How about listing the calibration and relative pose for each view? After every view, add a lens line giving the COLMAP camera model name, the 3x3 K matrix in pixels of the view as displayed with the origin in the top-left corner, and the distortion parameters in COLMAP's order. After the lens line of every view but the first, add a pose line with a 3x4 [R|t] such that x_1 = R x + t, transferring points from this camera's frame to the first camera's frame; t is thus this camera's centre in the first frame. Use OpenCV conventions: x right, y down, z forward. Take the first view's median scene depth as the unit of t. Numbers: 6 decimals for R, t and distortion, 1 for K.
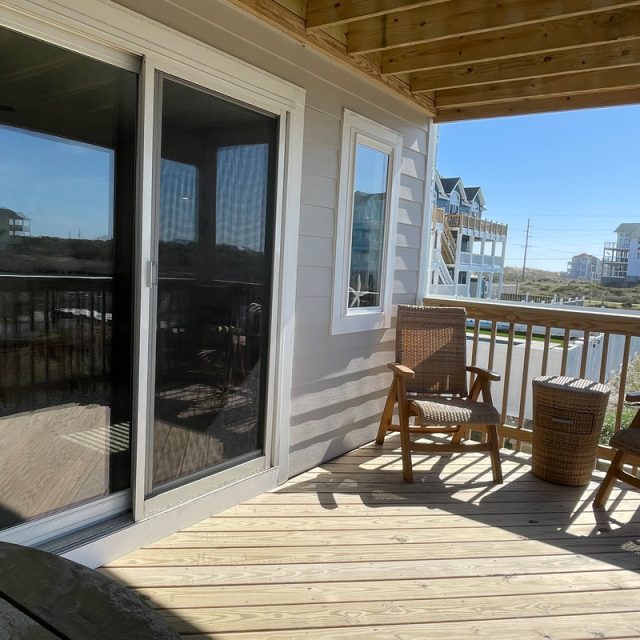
lens RADIAL K [[570.6, 0, 319.4], [0, 570.6, 320.1], [0, 0, 1]] dist [0.045612, -0.005262]
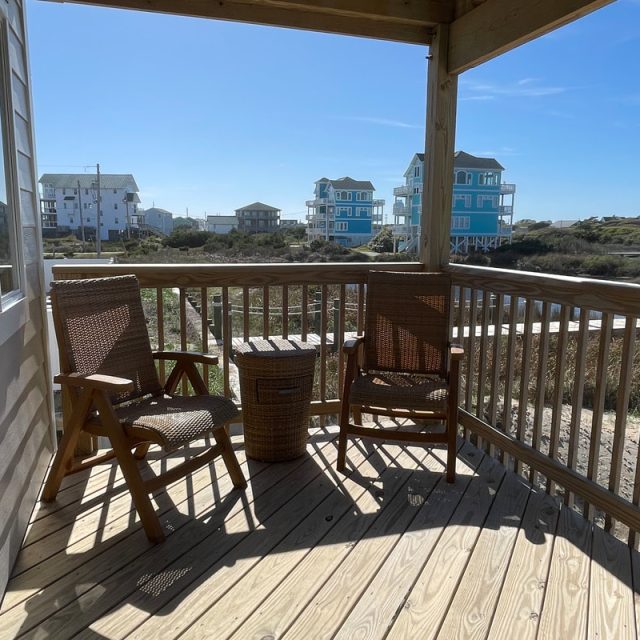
lens RADIAL K [[570.6, 0, 319.8], [0, 570.6, 324.0], [0, 0, 1]] dist [0.045612, -0.005262]
pose [[0.616390, -0.178287, 0.766992, -0.205573], [0.108879, 0.983972, 0.141224, -0.045559], [-0.779877, -0.003540, 0.625922, 0.428021]]
